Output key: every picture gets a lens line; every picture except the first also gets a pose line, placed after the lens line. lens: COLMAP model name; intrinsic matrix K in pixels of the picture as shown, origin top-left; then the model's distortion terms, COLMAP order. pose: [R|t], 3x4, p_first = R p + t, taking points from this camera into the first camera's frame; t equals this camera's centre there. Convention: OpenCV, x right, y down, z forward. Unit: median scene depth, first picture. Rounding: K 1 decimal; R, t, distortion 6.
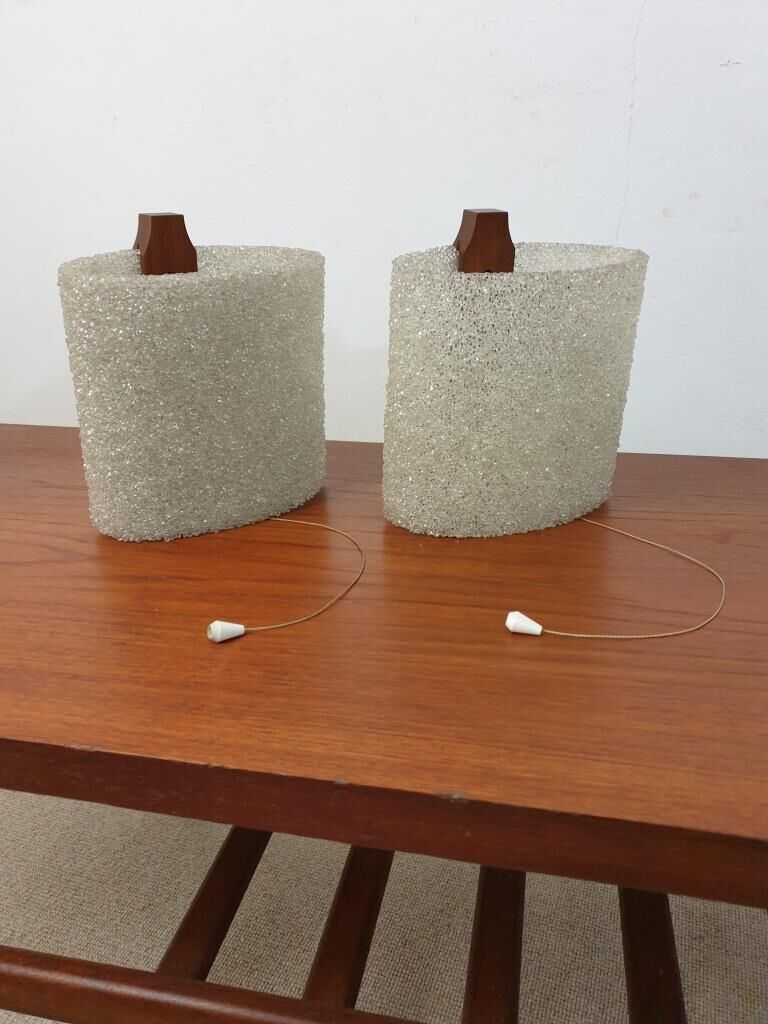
lens RADIAL K [[794.0, 0, 386.4], [0, 794.0, 520.8], [0, 0, 1]] dist [0.013688, 0.007172]
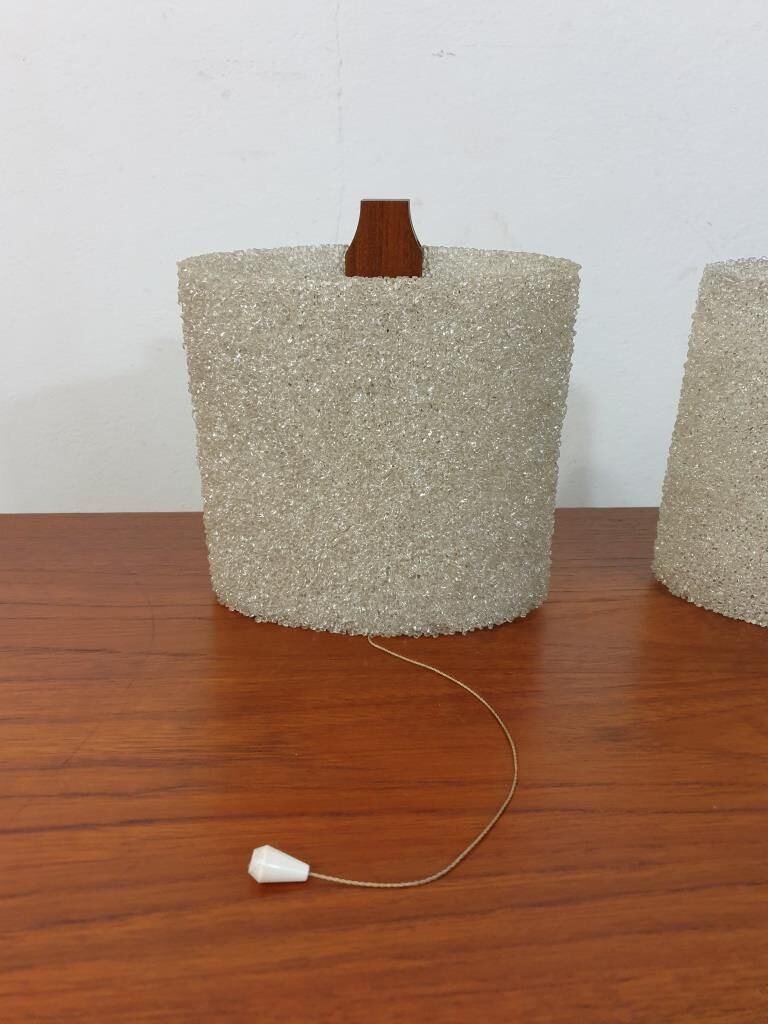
lens RADIAL K [[794.0, 0, 368.3], [0, 794.0, 521.0], [0, 0, 1]] dist [0.013688, 0.007172]
pose [[0.958039, -0.070282, 0.277889, 0.173726], [0.076795, 0.996967, -0.012608, -0.139358], [-0.276160, 0.033420, 0.960531, 0.486625]]
